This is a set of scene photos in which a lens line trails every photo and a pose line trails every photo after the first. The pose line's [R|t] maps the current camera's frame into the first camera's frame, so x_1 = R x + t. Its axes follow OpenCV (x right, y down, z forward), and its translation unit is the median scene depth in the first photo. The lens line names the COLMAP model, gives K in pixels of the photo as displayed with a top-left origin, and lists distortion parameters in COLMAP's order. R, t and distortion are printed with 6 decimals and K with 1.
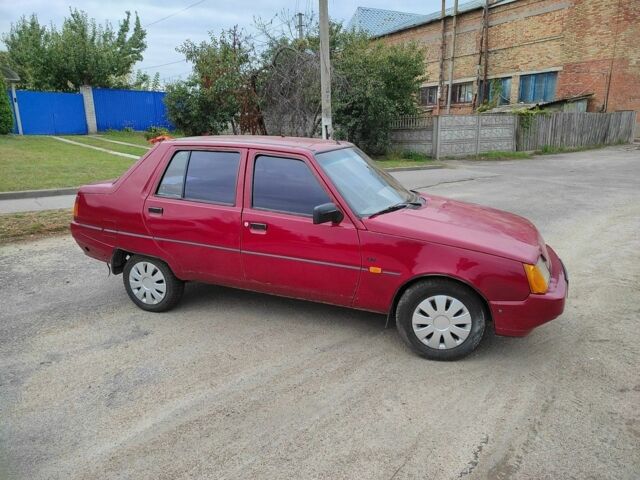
lens RADIAL K [[468.1, 0, 318.0], [0, 468.1, 238.8], [0, 0, 1]] dist [0.035067, -0.013679]
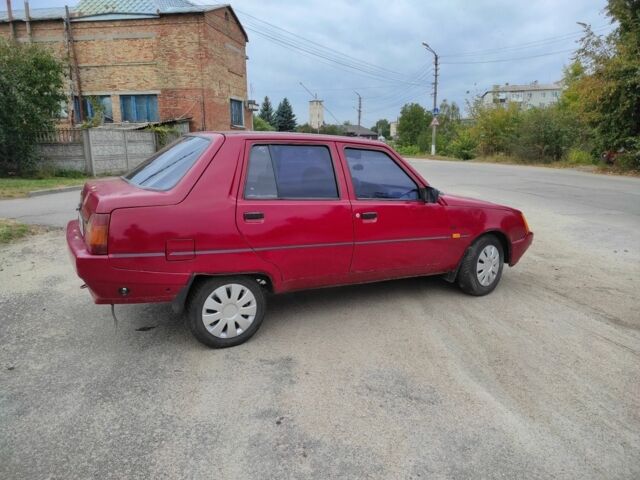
lens RADIAL K [[468.1, 0, 316.7], [0, 468.1, 241.2], [0, 0, 1]] dist [0.035067, -0.013679]
pose [[0.646776, -0.145503, 0.748672, -0.122824], [0.173822, 0.983921, 0.041059, -0.004219], [-0.742608, 0.103579, 0.661668, 0.051148]]
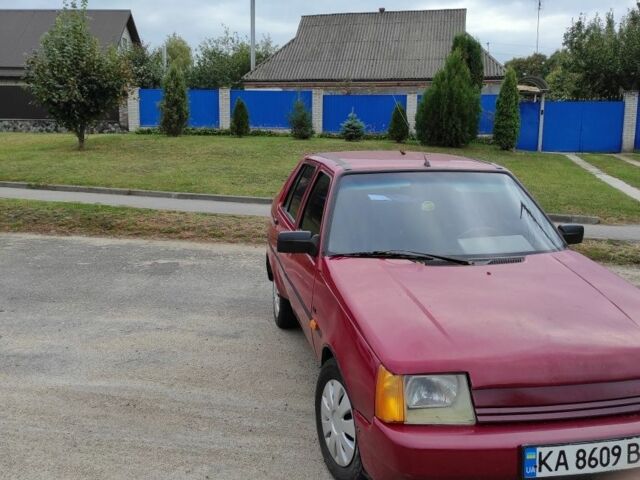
lens RADIAL K [[616.6, 0, 318.2], [0, 616.6, 240.2], [0, 0, 1]] dist [0.039000, 0.000000]
pose [[0.533376, 0.147814, -0.832863, 0.108016], [-0.212726, 0.976409, 0.037057, -0.012217], [0.818692, 0.157406, 0.552237, 0.049317]]
